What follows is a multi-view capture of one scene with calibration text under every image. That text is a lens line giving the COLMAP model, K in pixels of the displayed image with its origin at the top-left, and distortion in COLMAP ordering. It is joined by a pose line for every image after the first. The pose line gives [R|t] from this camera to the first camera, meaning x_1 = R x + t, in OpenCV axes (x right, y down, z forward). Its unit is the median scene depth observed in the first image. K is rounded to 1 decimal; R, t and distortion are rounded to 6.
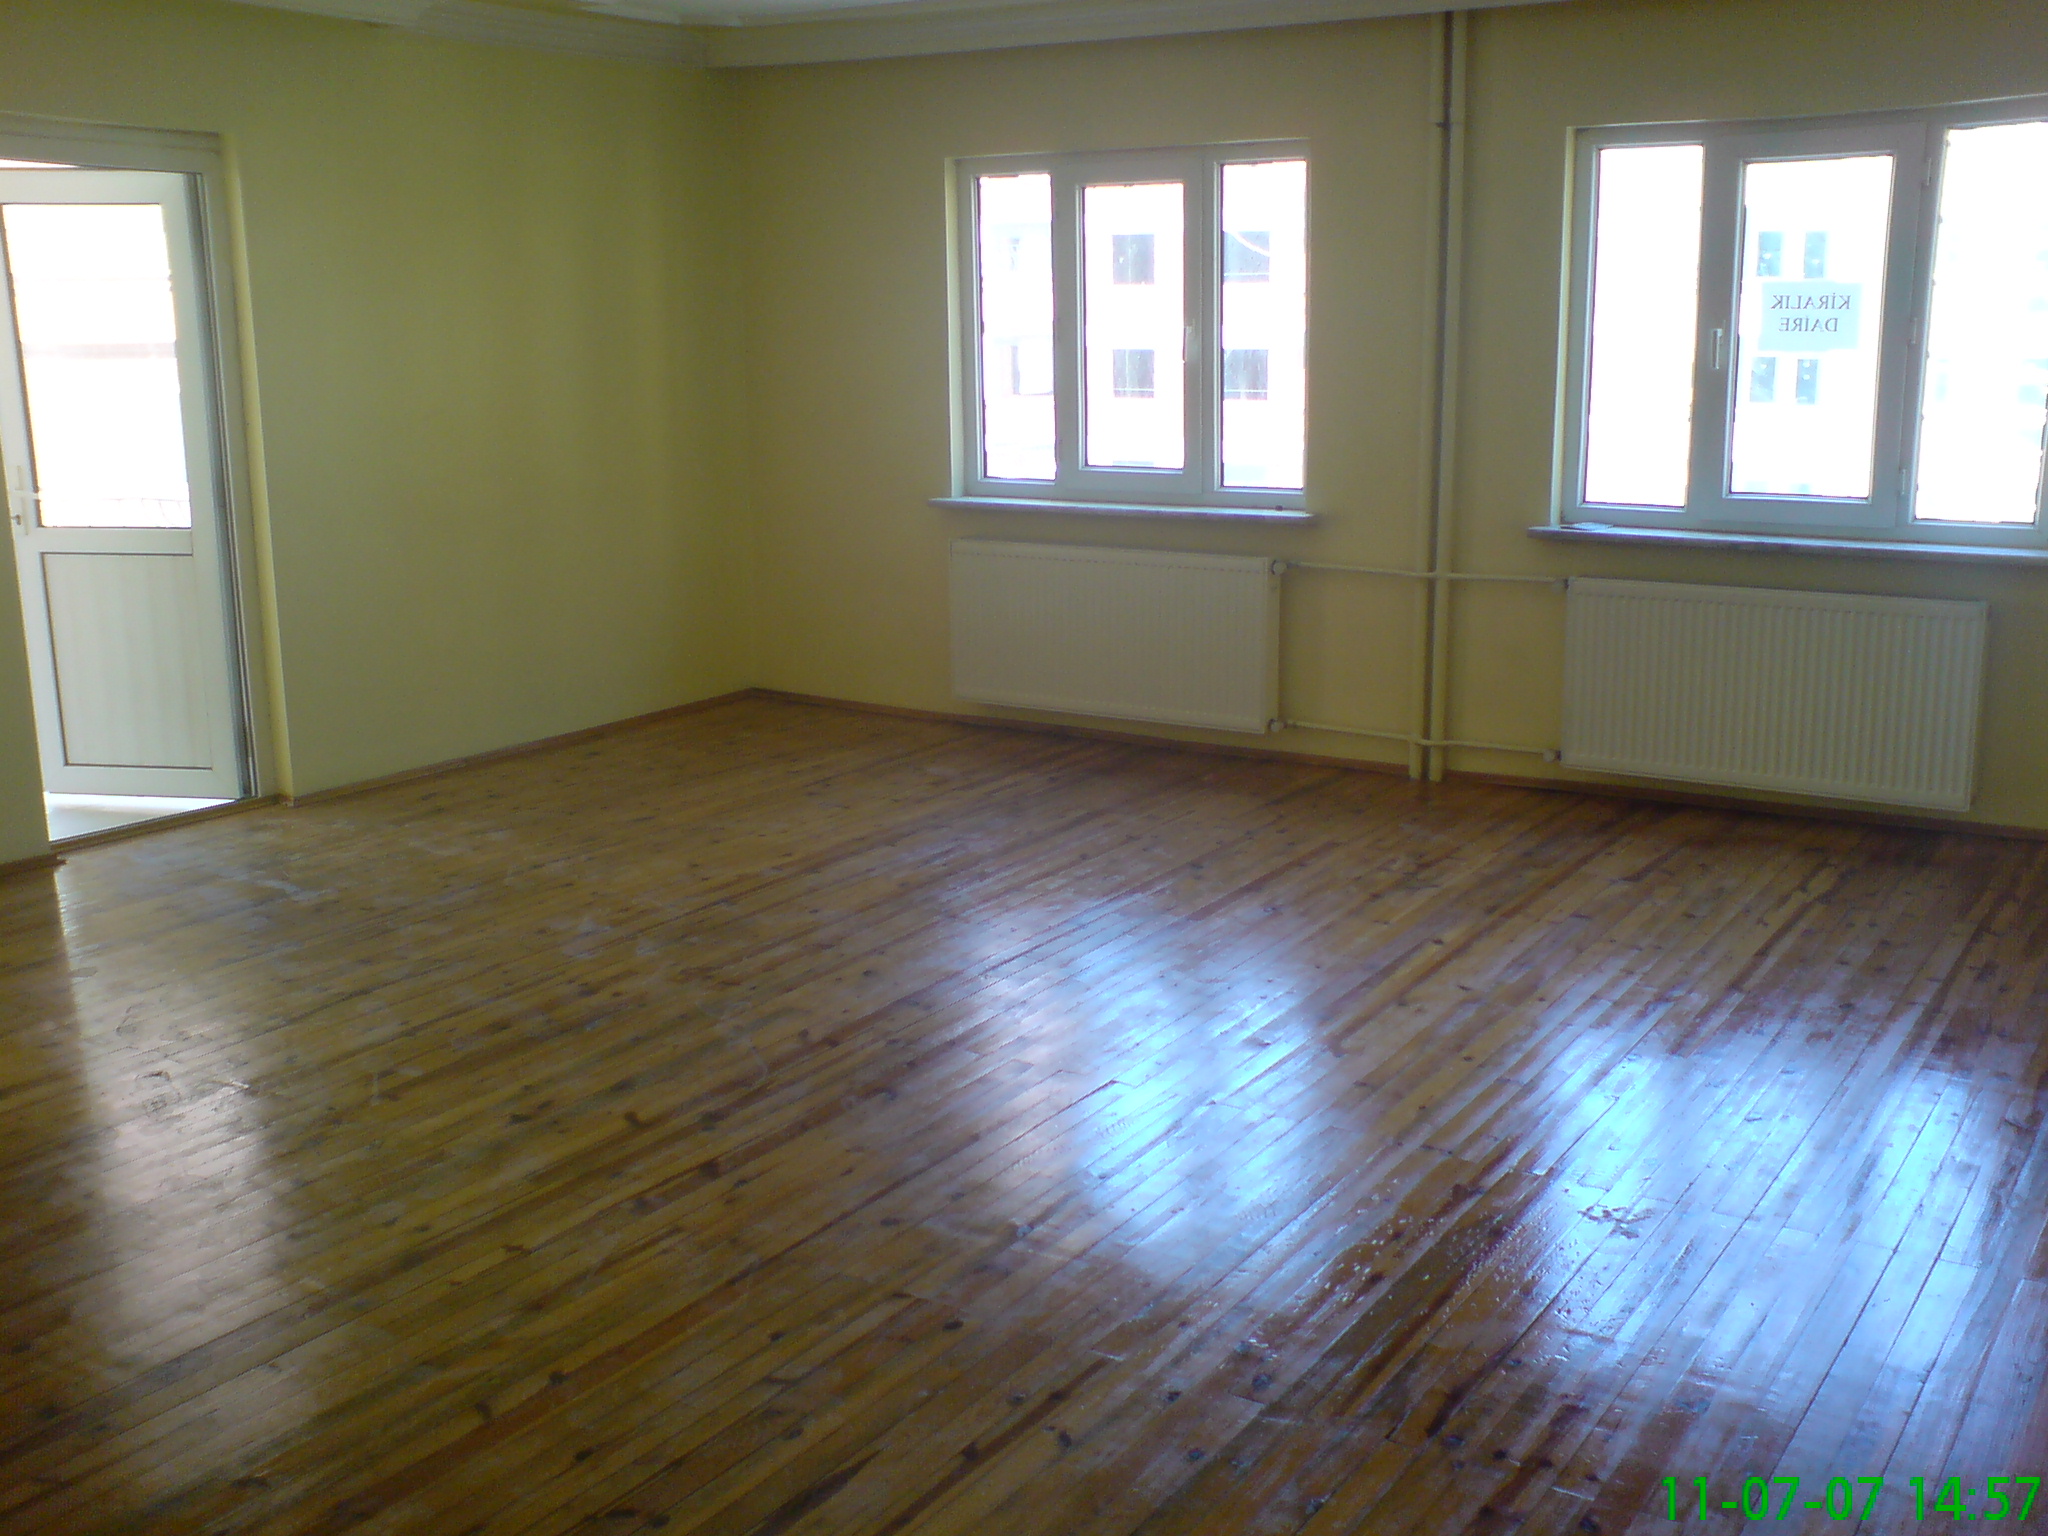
lens RADIAL K [[2139.0, 0, 1024.9], [0, 2139.0, 764.0], [0, 0, 1]] dist [0.000349, 0.000000]
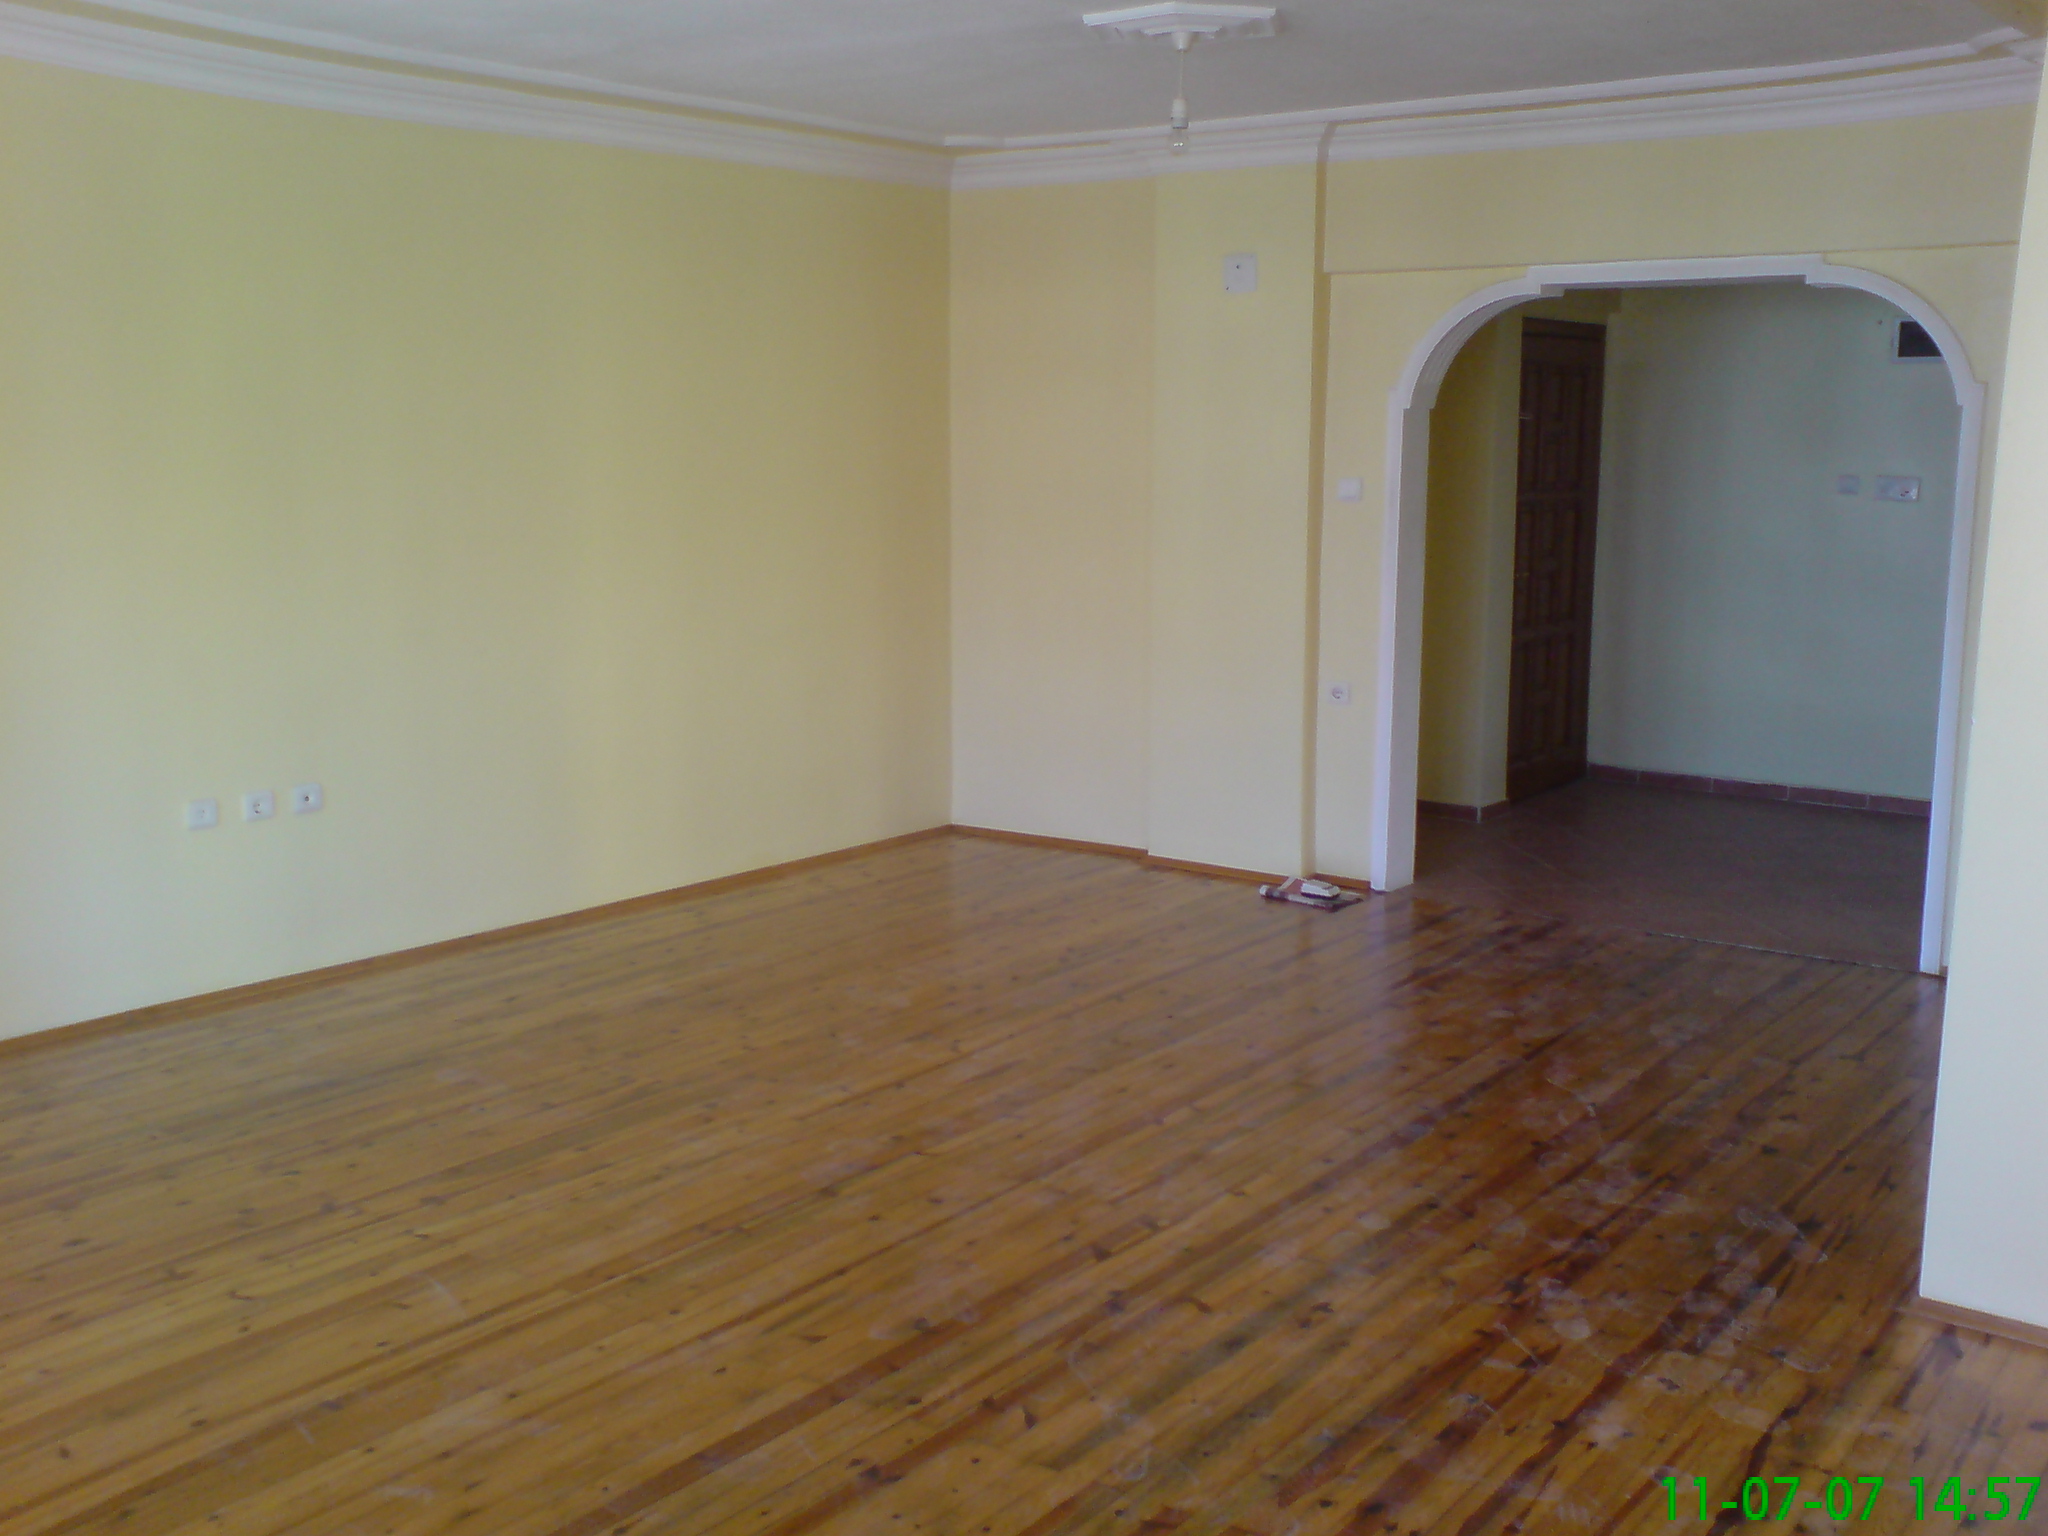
lens RADIAL K [[2139.0, 0, 1023.2], [0, 2139.0, 768.7], [0, 0, 1]] dist [0.000349, 0.000000]
pose [[-0.998519, 0.003715, 0.054285, -0.155487], [0.024375, 0.922501, 0.385224, -0.407425], [-0.048646, 0.385977, -0.921225, 1.751551]]
